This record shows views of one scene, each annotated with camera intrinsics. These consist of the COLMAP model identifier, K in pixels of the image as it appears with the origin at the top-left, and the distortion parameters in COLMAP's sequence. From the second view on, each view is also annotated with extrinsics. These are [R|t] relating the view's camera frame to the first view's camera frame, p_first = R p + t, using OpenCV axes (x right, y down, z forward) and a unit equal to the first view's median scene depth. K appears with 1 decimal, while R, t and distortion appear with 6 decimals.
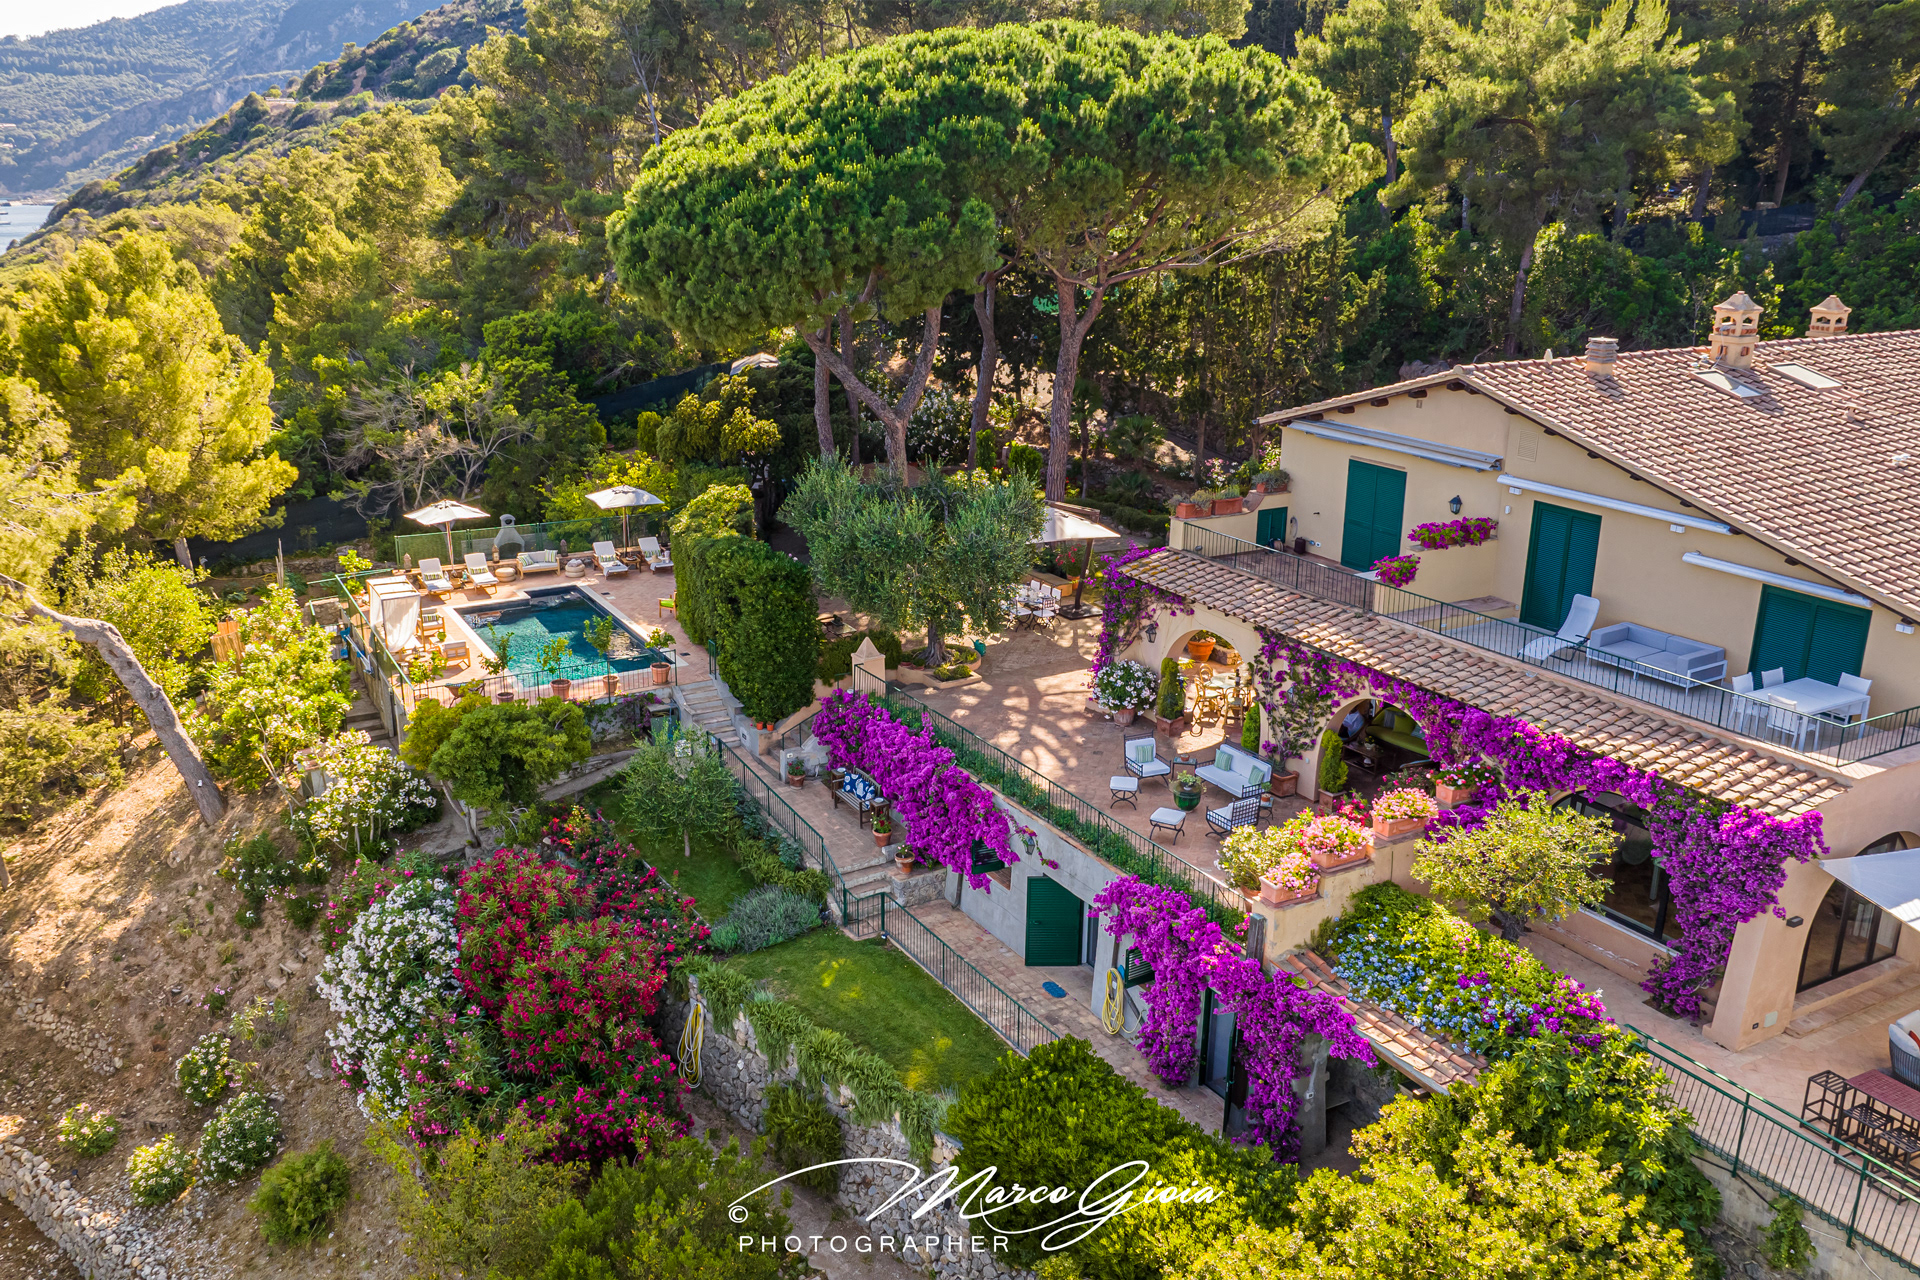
lens RADIAL K [[1607.5, 0, 792.0], [0, 1607.5, 636.8], [0, 0, 1]] dist [0.037185, -0.004648]
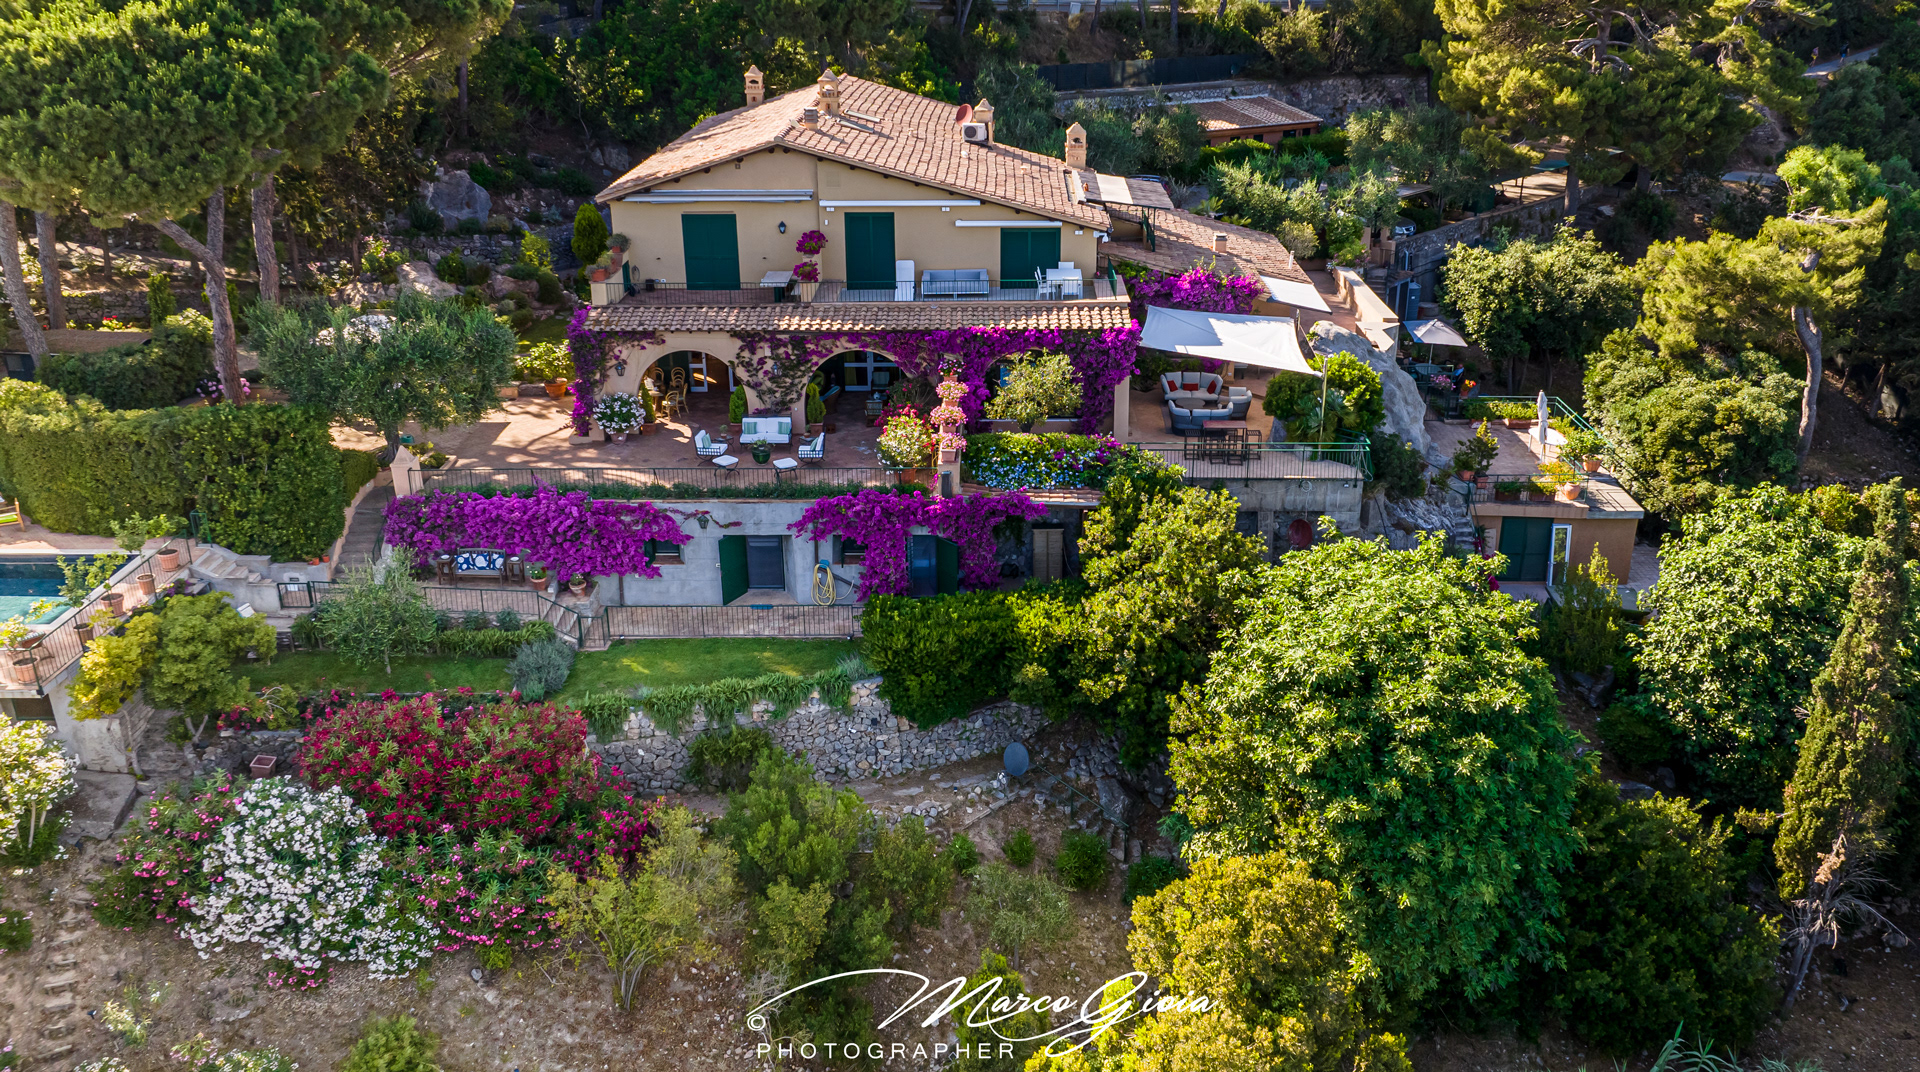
lens RADIAL K [[1417.4, 0, 967.5], [0, 1417.4, 533.6], [0, 0, 1]] dist [-0.001090, 0.032456]
pose [[0.495866, -0.347767, 0.795723, -0.700145], [0.272062, 0.932394, 0.237960, -0.086857], [-0.824681, 0.098489, 0.556956, 0.143406]]
